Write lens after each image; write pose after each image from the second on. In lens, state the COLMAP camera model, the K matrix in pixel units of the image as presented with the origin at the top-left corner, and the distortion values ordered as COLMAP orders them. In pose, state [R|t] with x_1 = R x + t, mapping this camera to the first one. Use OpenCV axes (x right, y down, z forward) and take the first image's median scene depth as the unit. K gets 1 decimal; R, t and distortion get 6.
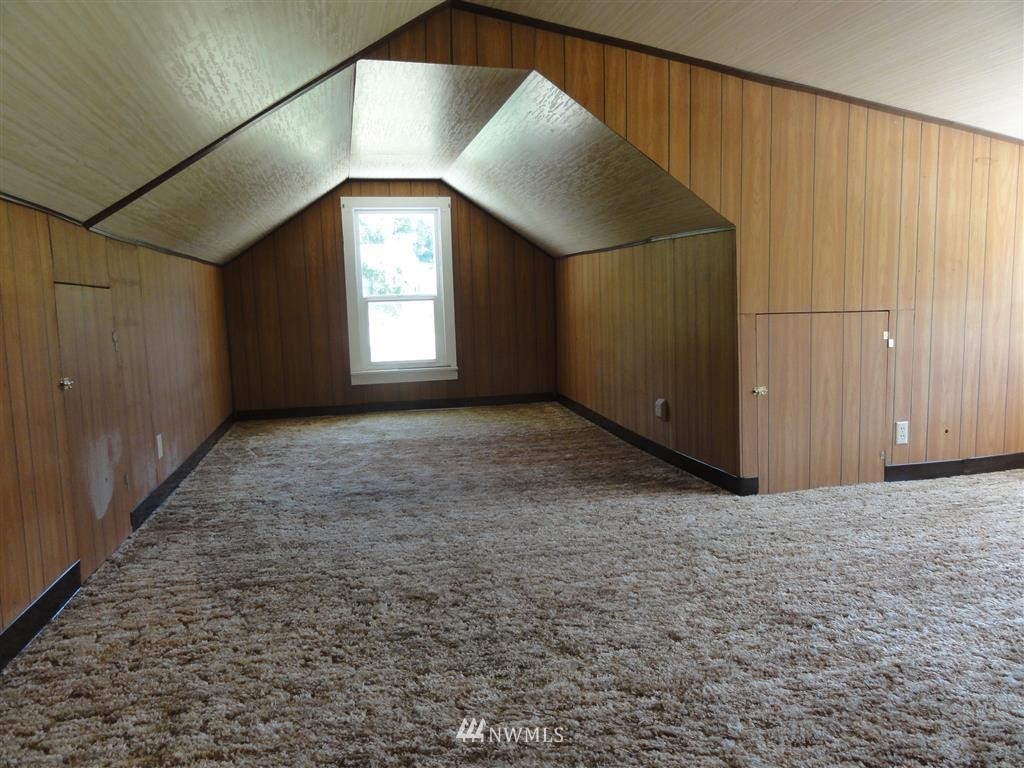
lens RADIAL K [[725.6, 0, 510.4], [0, 725.6, 384.5], [0, 0, 1]] dist [-0.004224, 0.002356]
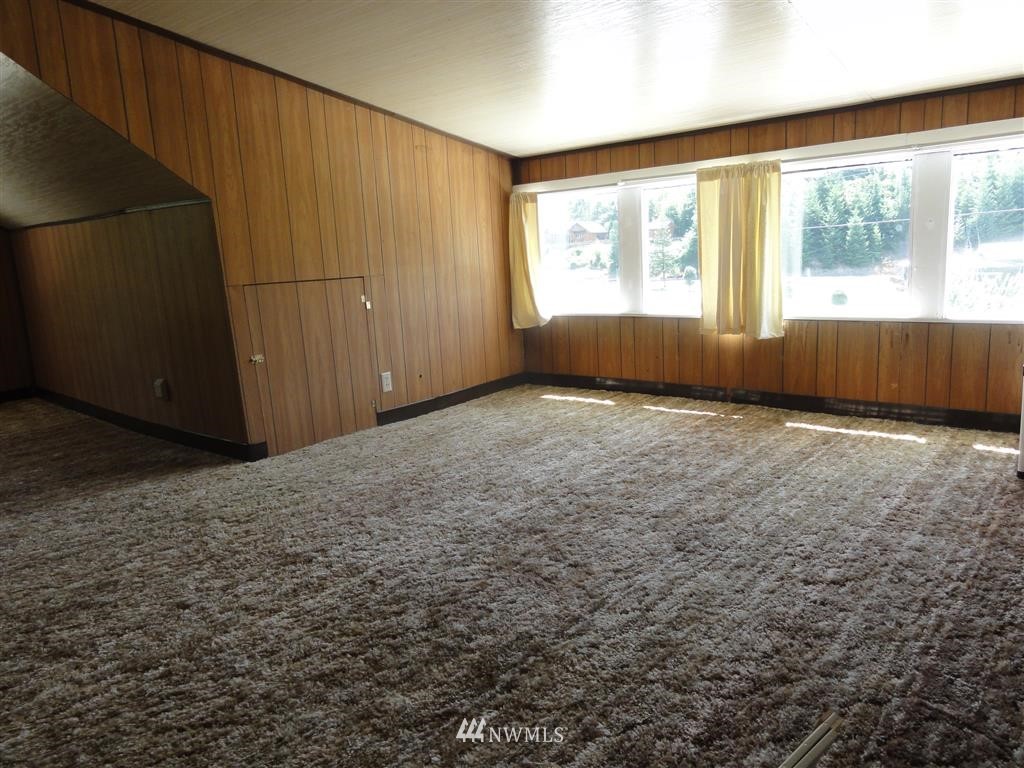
lens RADIAL K [[725.6, 0, 512.6], [0, 725.6, 382.0], [0, 0, 1]] dist [-0.004224, 0.002356]
pose [[0.799444, -0.124981, 0.587596, 0.022083], [0.103779, 0.992146, 0.069833, 0.007218], [-0.591708, 0.005153, 0.806136, -0.058568]]
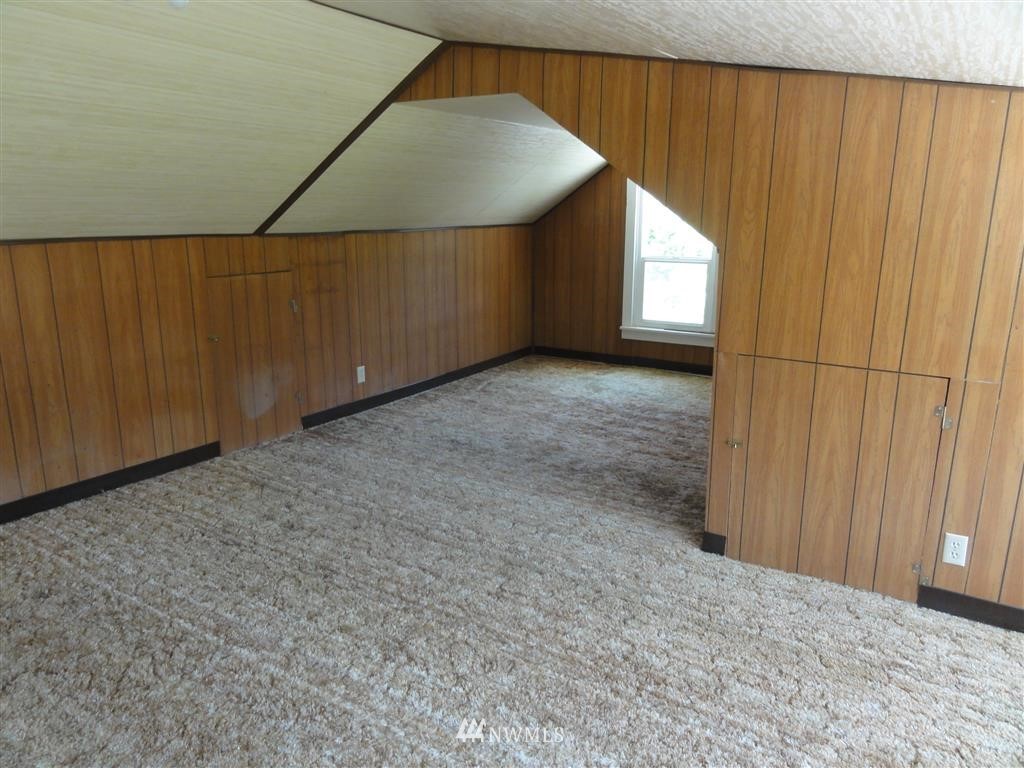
lens RADIAL K [[725.6, 0, 510.4], [0, 725.6, 383.4], [0, 0, 1]] dist [-0.004224, 0.002356]
pose [[0.695425, 0.194696, -0.691720, 0.759670], [-0.100820, 0.979511, 0.174338, -0.187996], [0.711490, -0.051500, 0.700806, 0.220591]]
